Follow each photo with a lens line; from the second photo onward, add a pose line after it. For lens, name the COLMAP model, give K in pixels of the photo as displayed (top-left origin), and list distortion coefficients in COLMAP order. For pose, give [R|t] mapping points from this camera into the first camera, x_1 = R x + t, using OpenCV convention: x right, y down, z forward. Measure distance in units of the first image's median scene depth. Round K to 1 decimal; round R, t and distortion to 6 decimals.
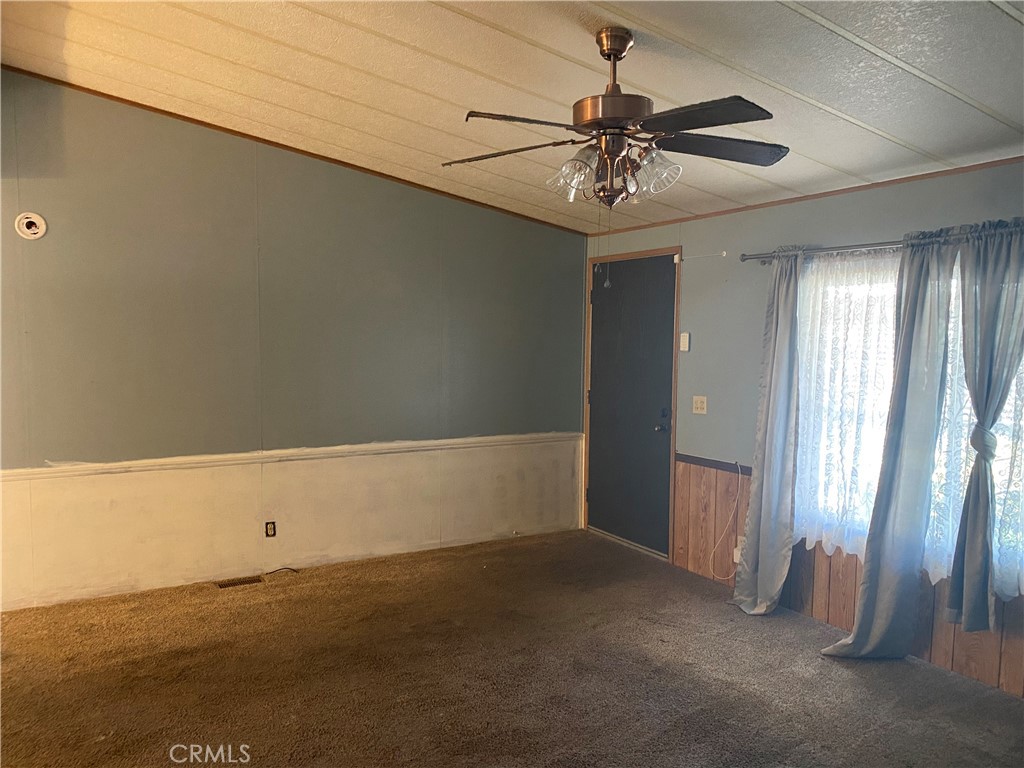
lens RADIAL K [[781.3, 0, 512.0], [0, 781.3, 384.0], [0, 0, 1]] dist [0.001062, 0.000411]
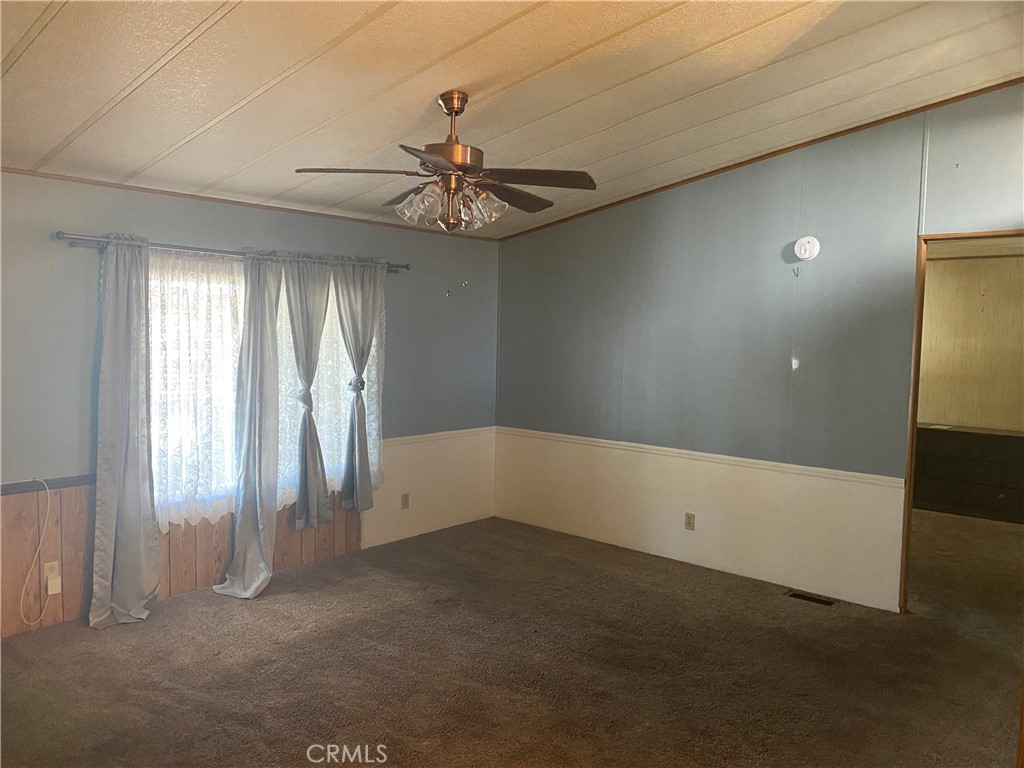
lens RADIAL K [[781.3, 0, 512.0], [0, 781.3, 384.0], [0, 0, 1]] dist [0.001062, 0.000411]
pose [[-0.357548, -0.077382, 0.930683, -0.828926], [0.042526, 0.994178, 0.098999, -0.076948], [-0.932926, 0.074976, -0.352176, 1.027117]]
